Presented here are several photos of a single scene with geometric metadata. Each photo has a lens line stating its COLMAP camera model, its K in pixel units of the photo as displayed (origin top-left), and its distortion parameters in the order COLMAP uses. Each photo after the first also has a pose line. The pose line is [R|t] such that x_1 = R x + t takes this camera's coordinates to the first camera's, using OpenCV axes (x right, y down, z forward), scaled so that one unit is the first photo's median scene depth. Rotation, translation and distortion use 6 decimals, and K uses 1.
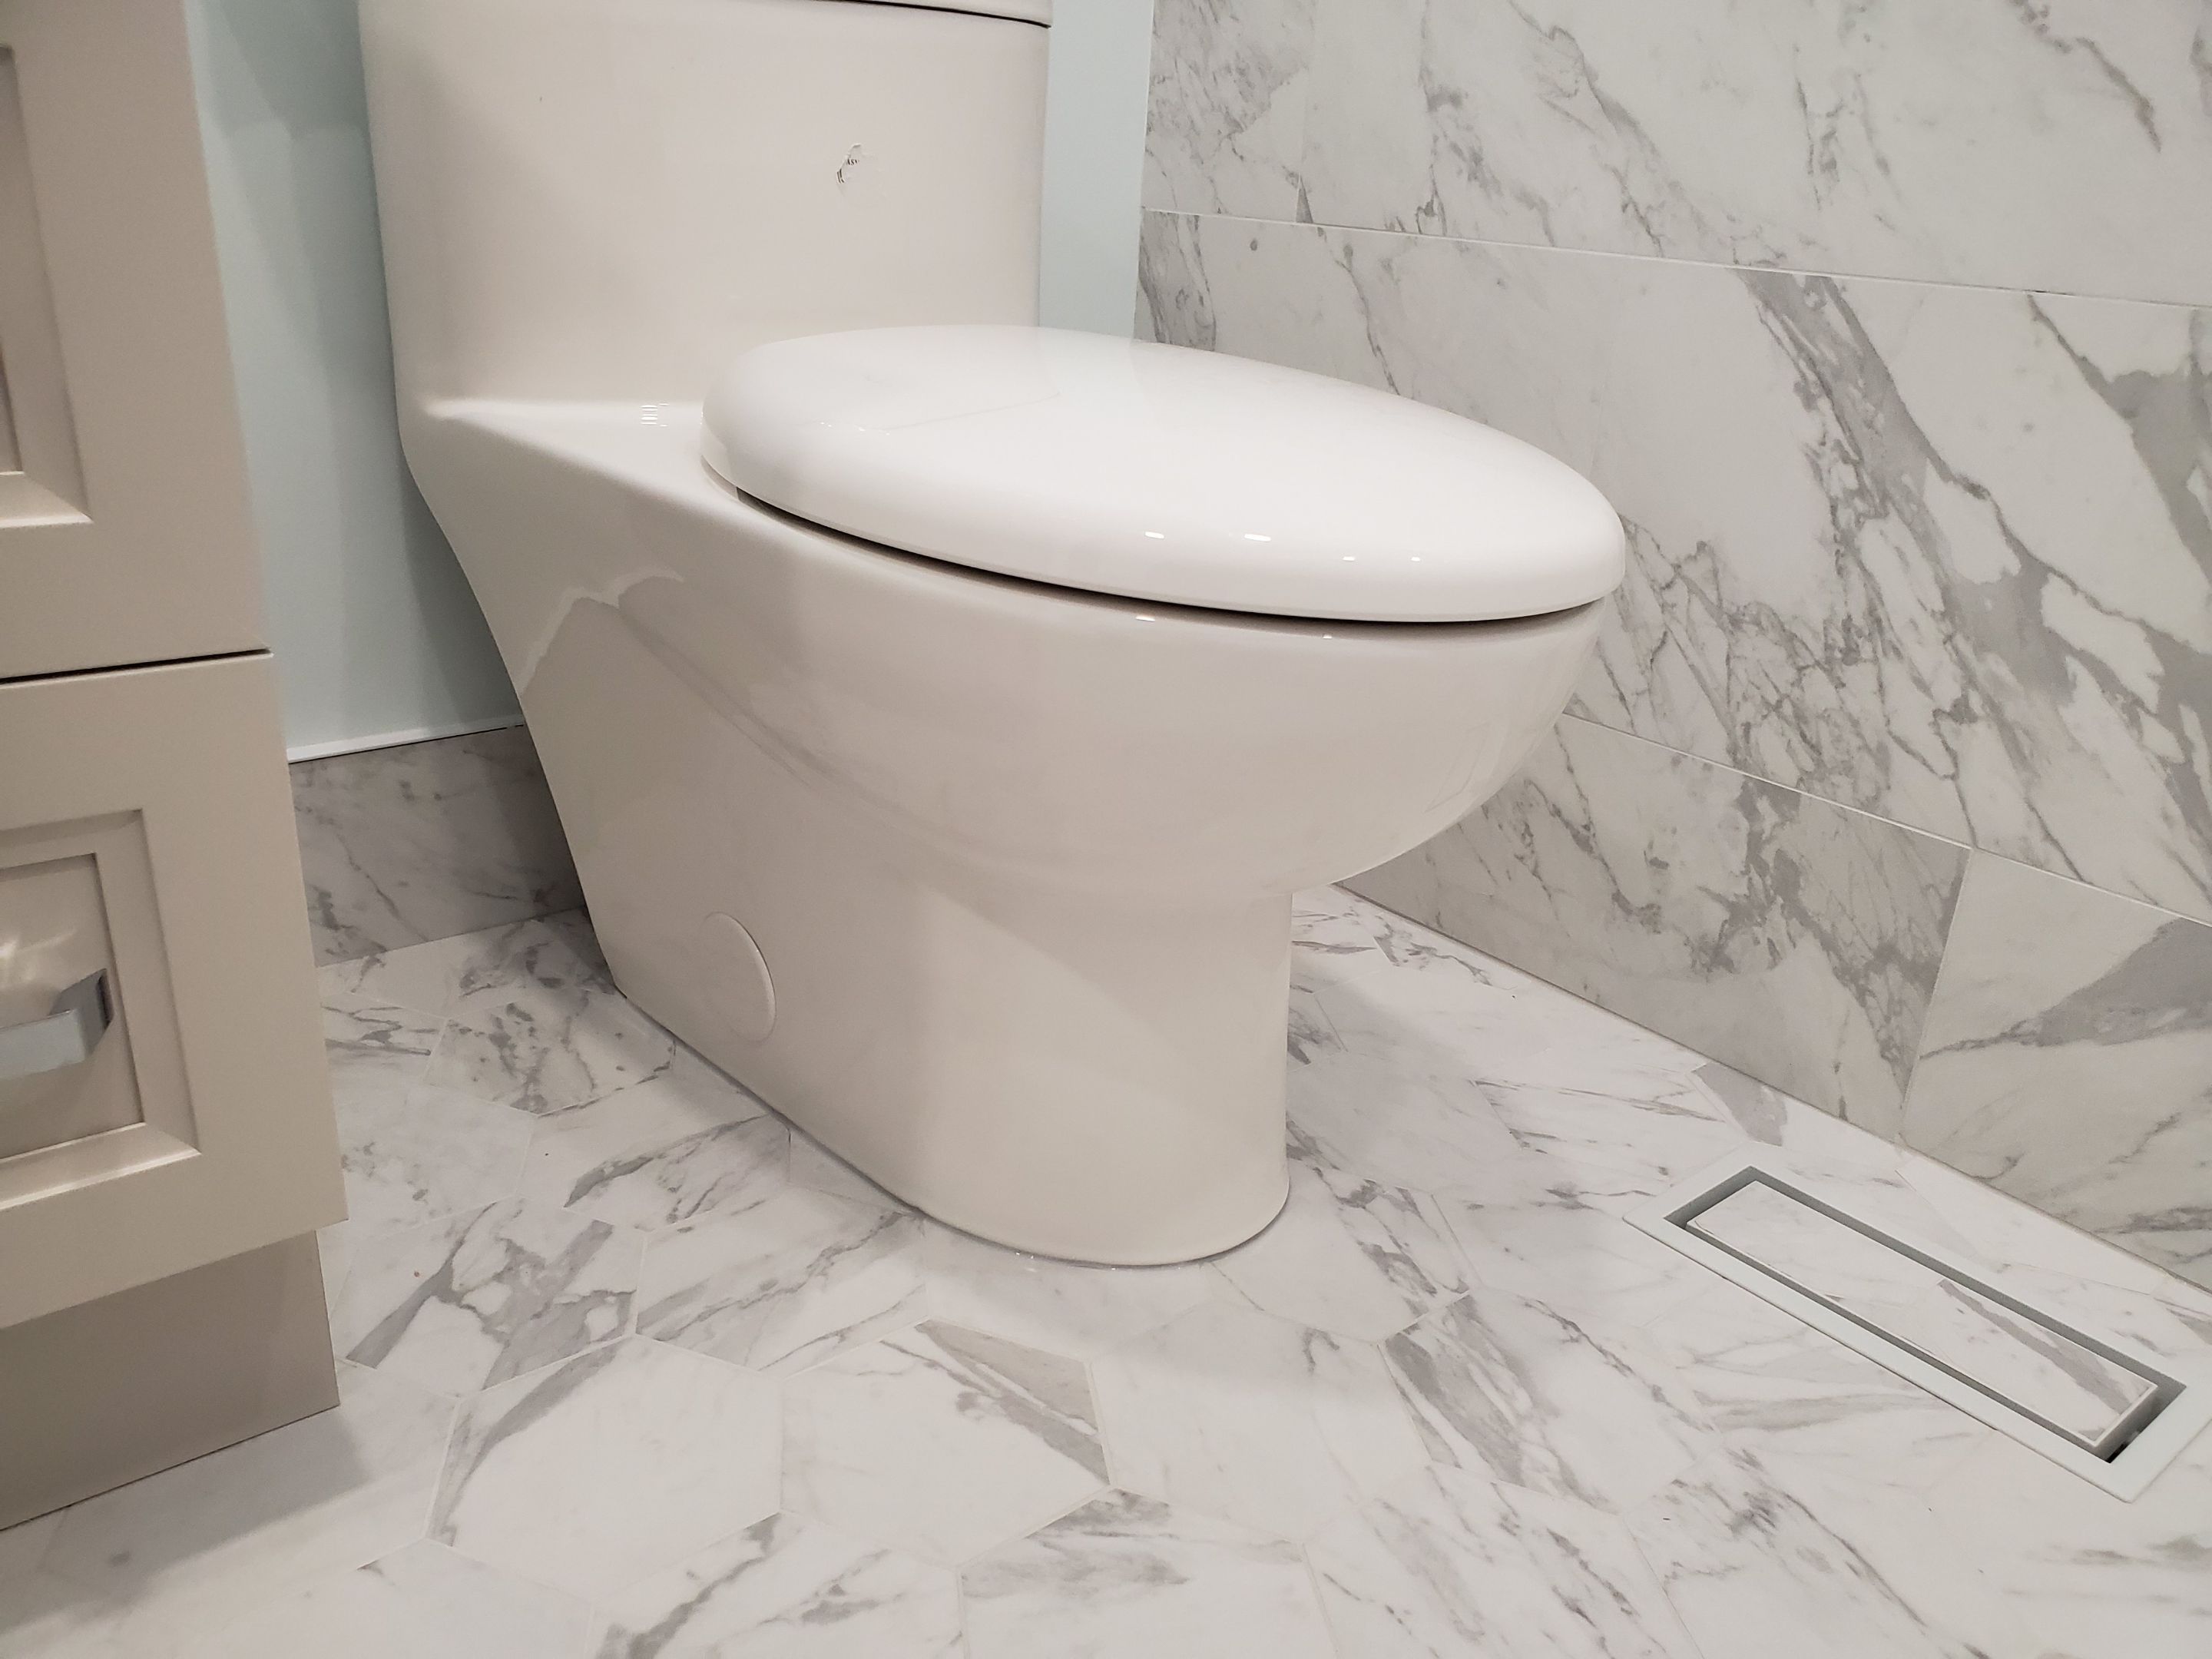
lens RADIAL K [[1732.0, 0, 1118.6], [0, 1732.0, 857.6], [0, 0, 1]] dist [0.005985, 0.020417]
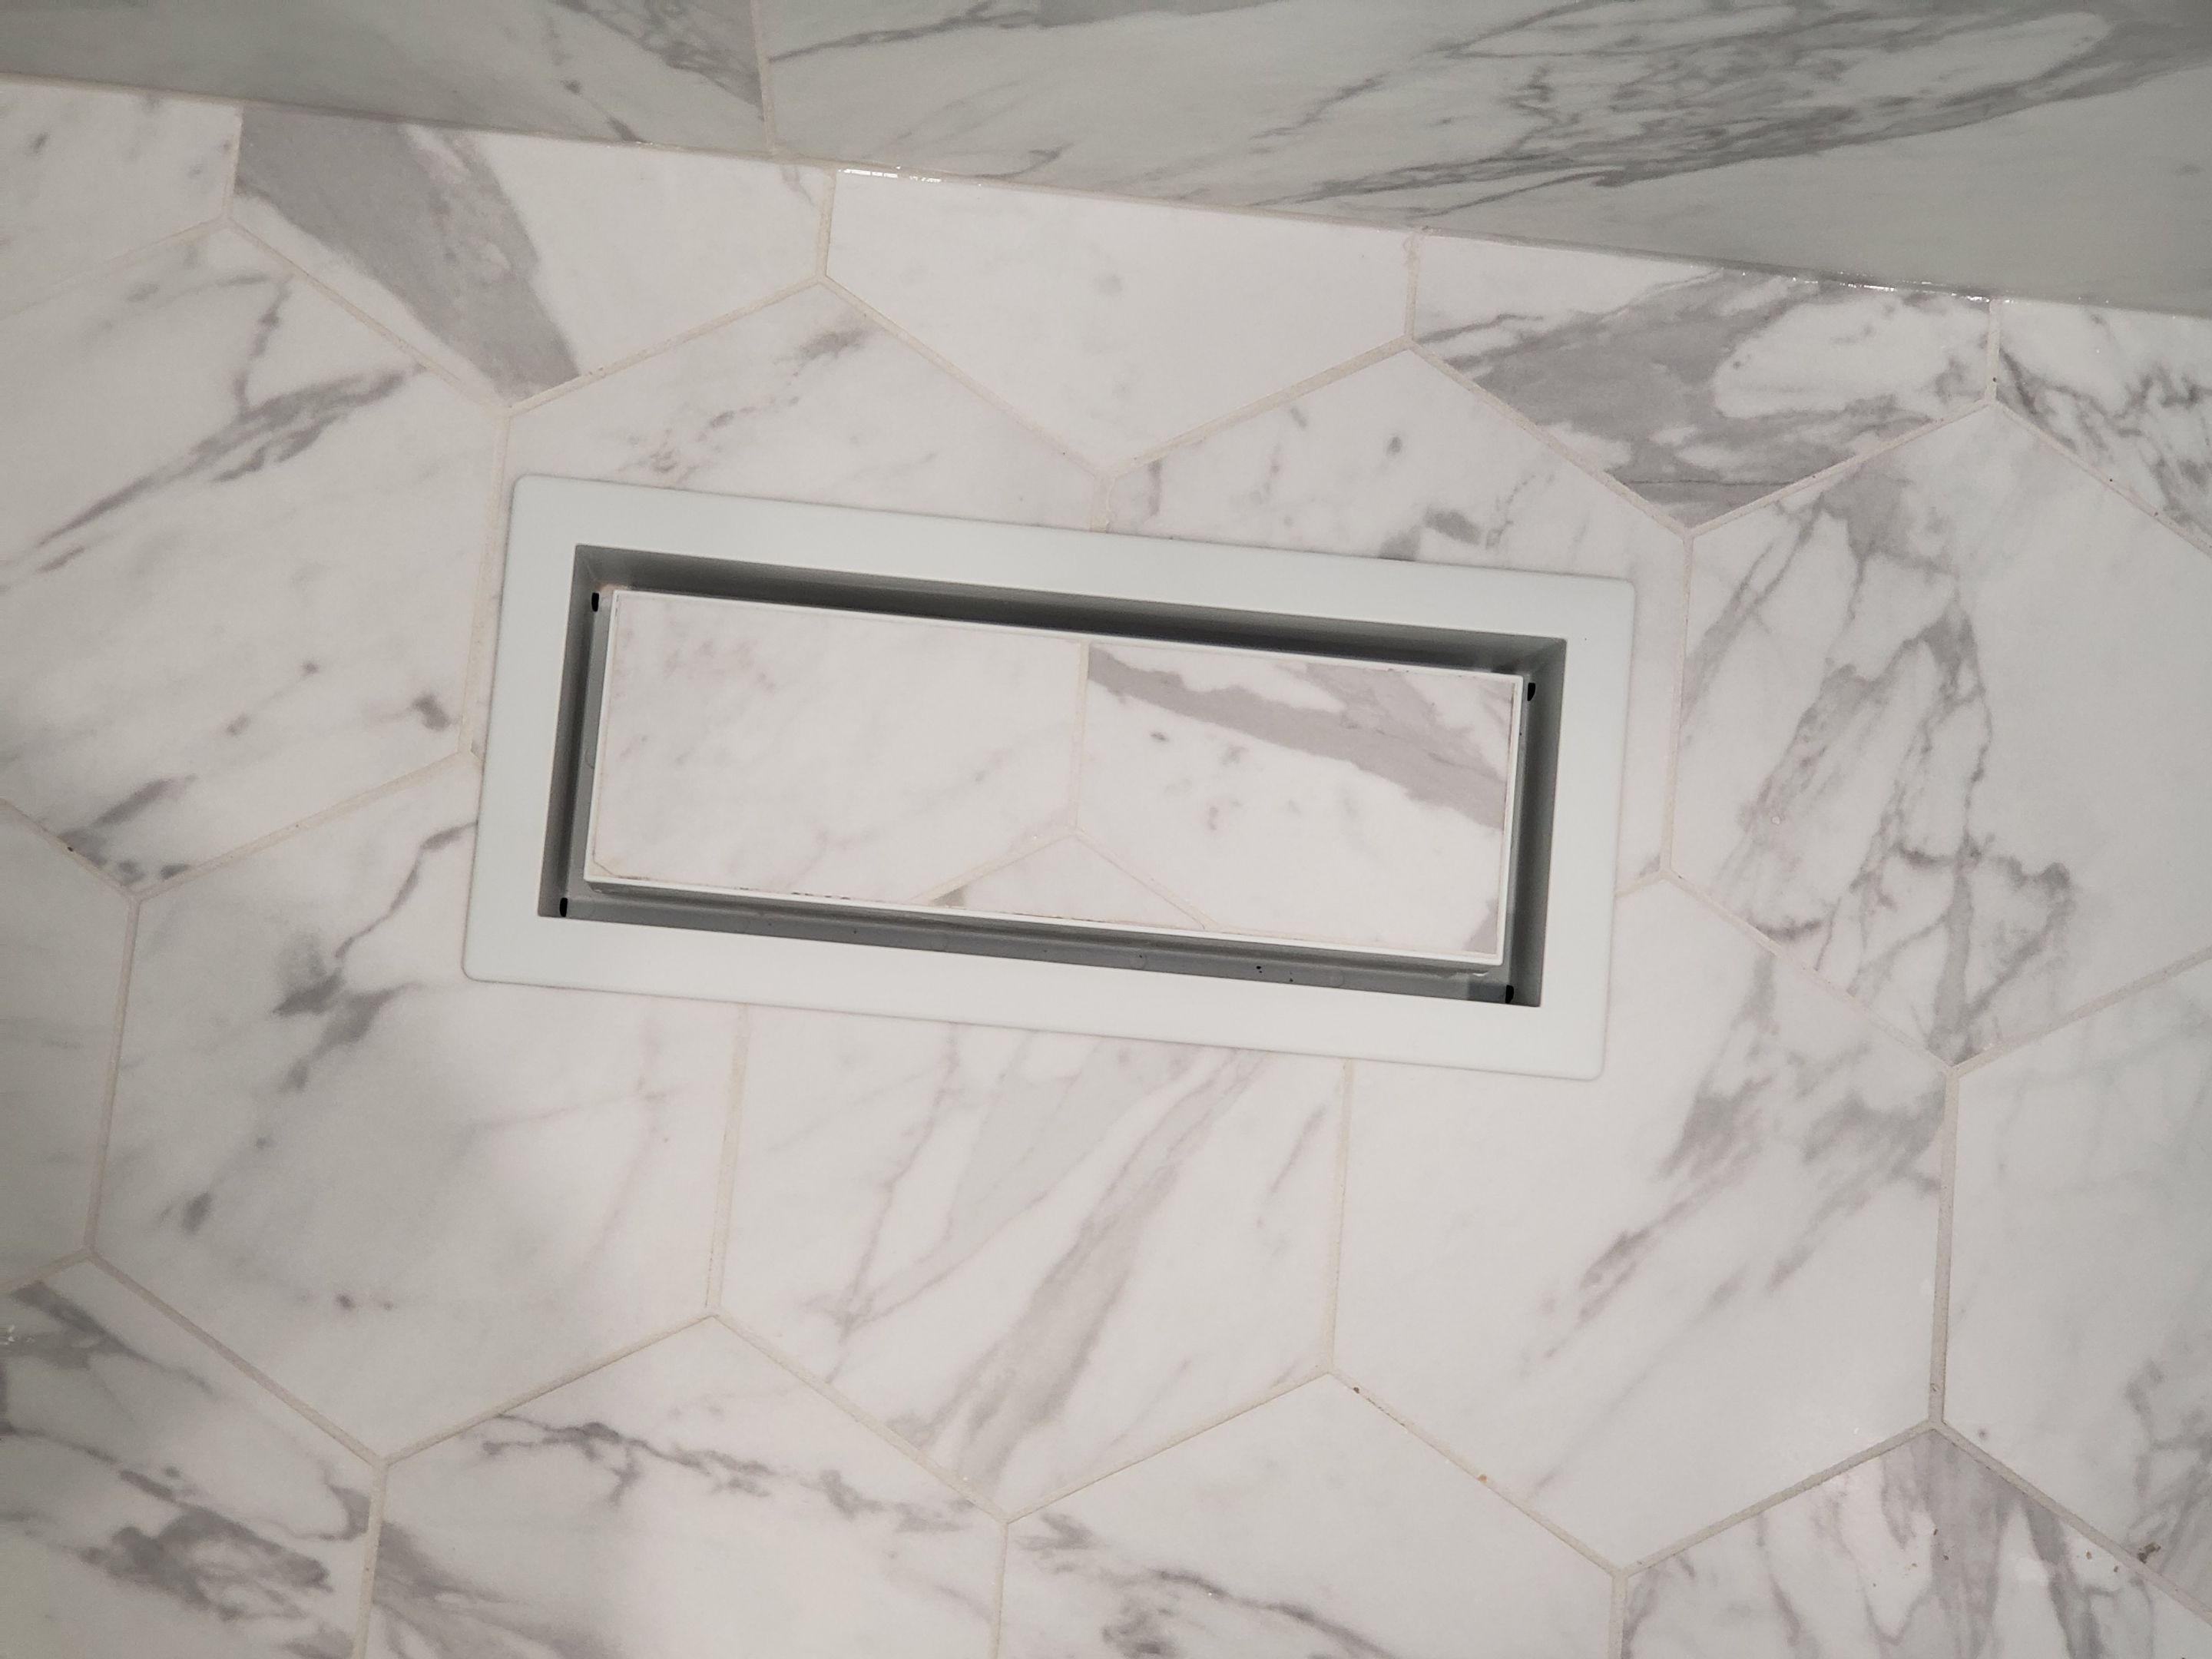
lens RADIAL K [[3391.2, 0, 1025.3], [0, 3391.2, 863.7], [0, 0, 1]] dist [0.061061, 0.000000]
pose [[0.704521, -0.705770, 0.074423, 0.340524], [0.272930, 0.366254, 0.889588, -0.492900], [-0.655102, -0.606421, 0.450660, 0.552106]]
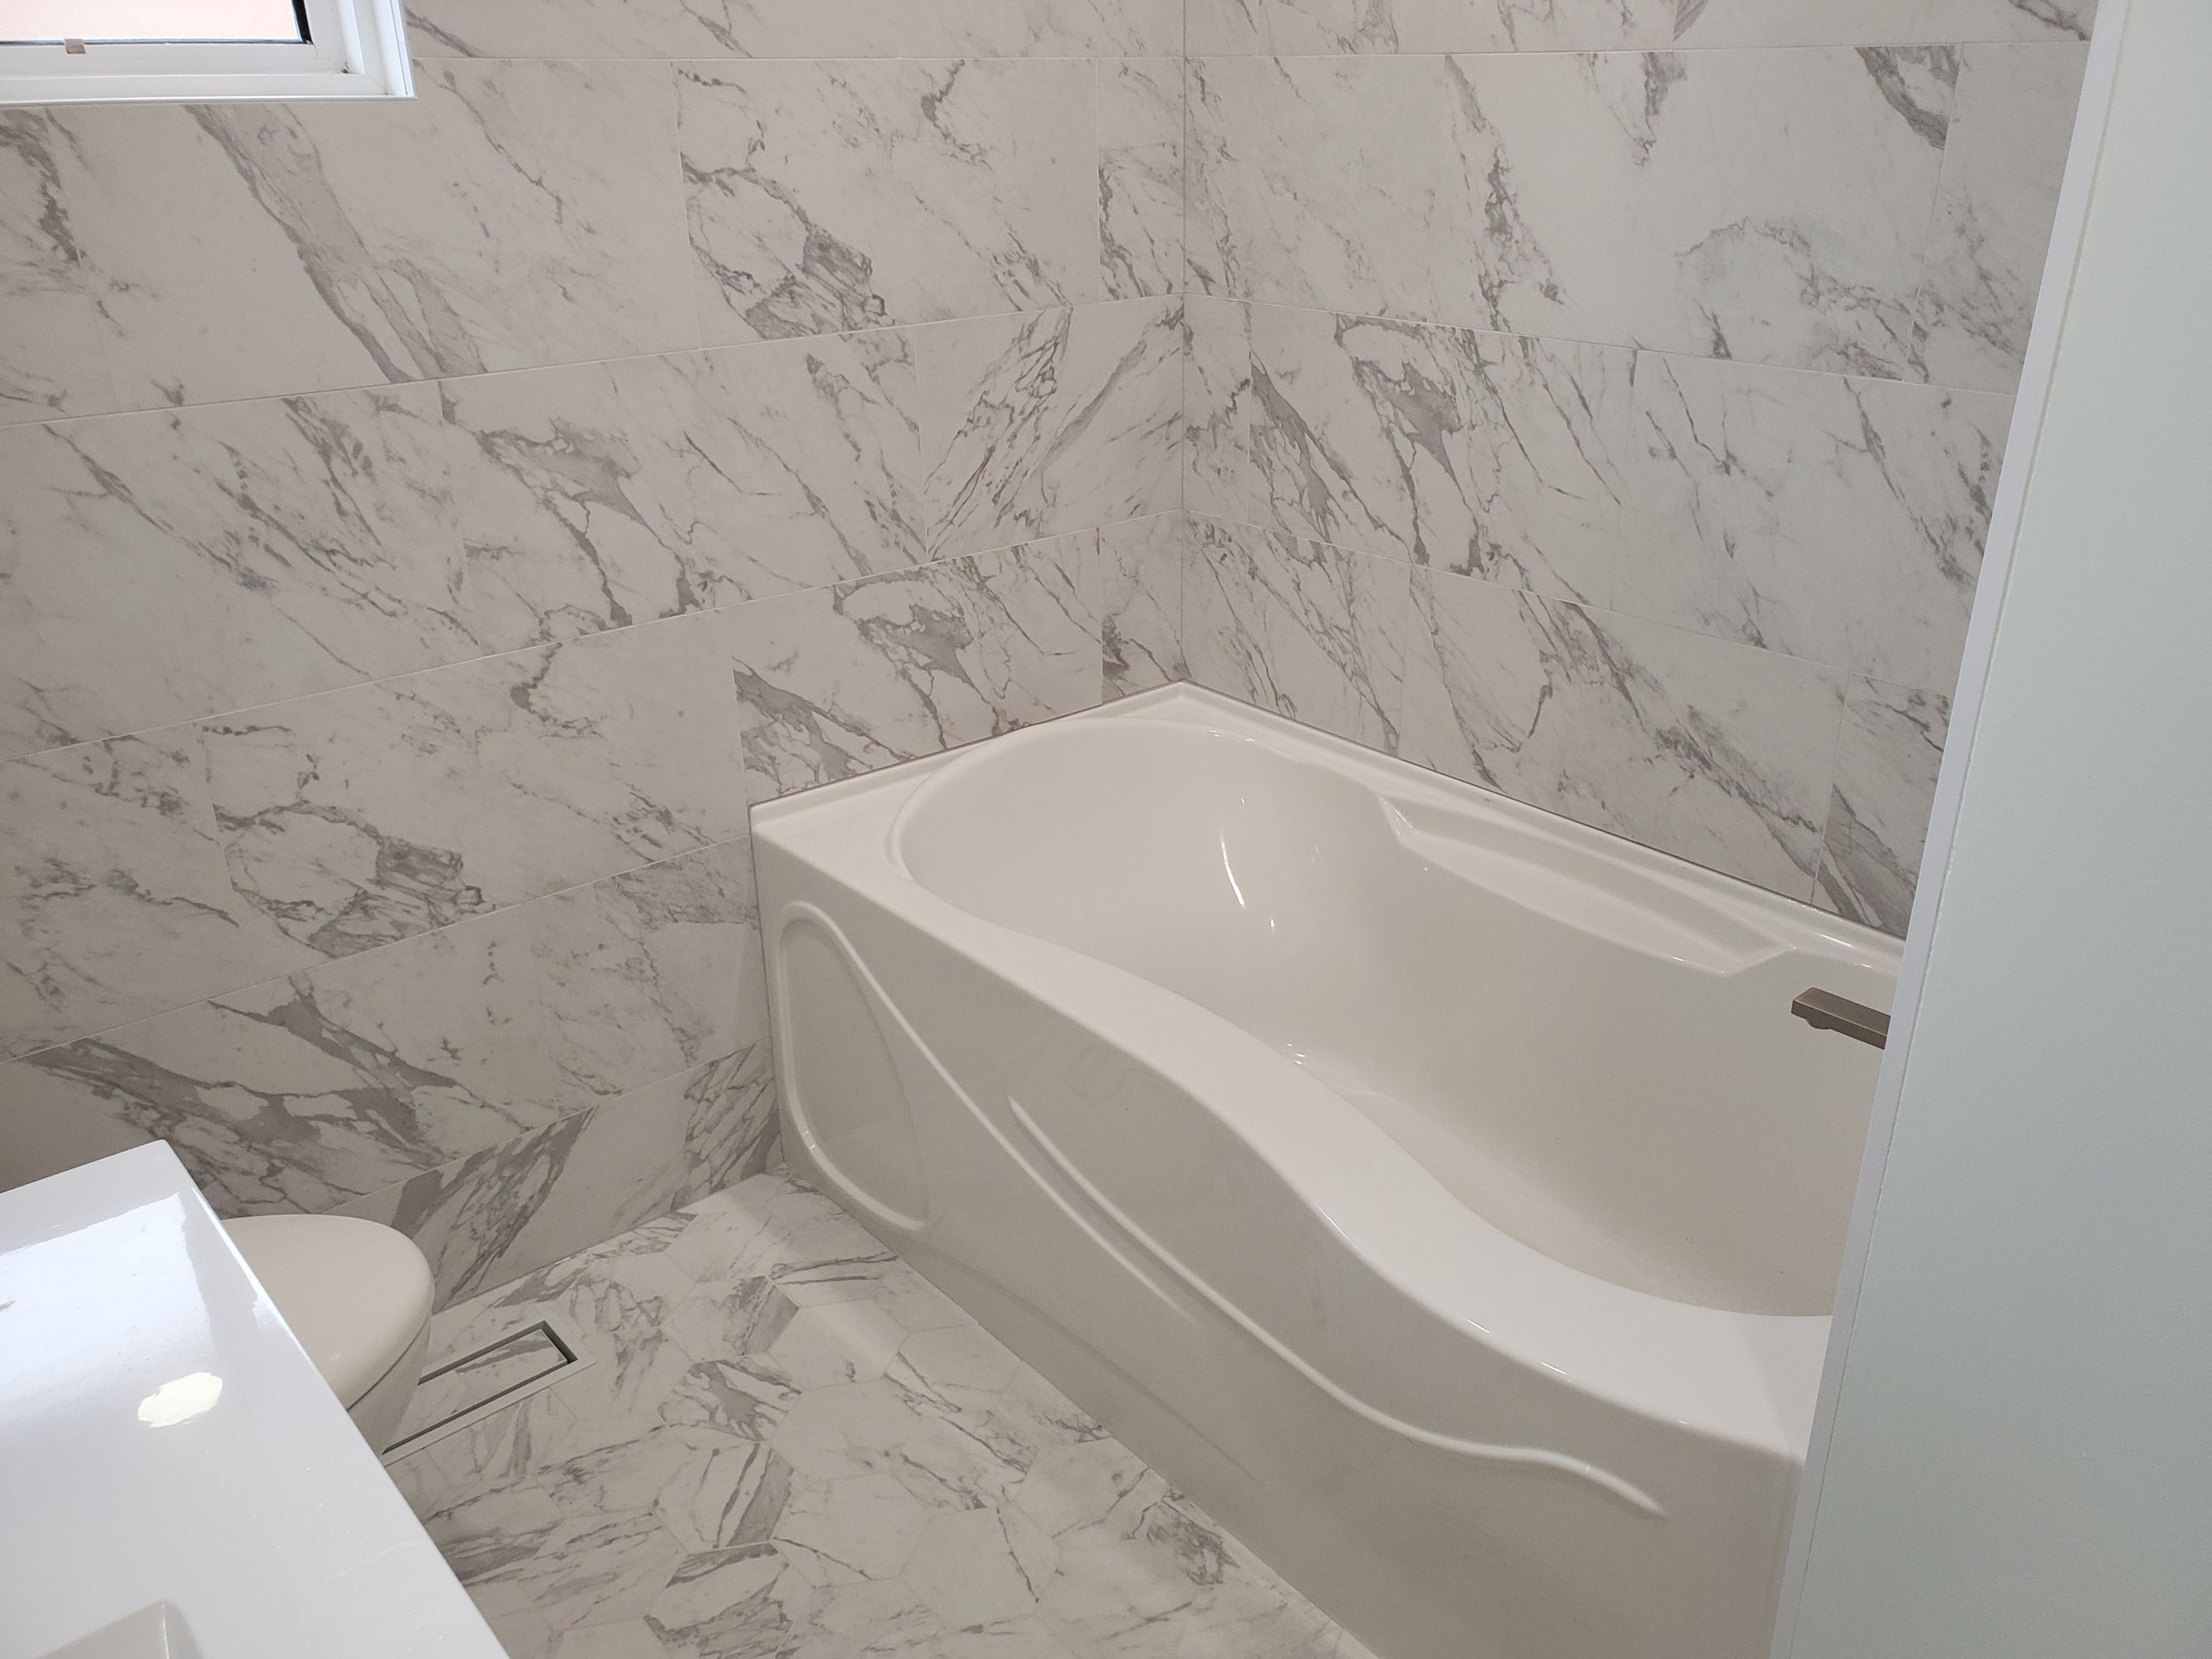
lens RADIAL K [[1732.0, 0, 1123.9], [0, 1732.0, 847.6], [0, 0, 1]] dist [0.005985, 0.020417]
pose [[-0.034376, -0.469893, 0.882054, -1.089326], [0.373588, 0.812552, 0.447428, -0.889224], [-0.926957, 0.344906, 0.147614, -0.295398]]
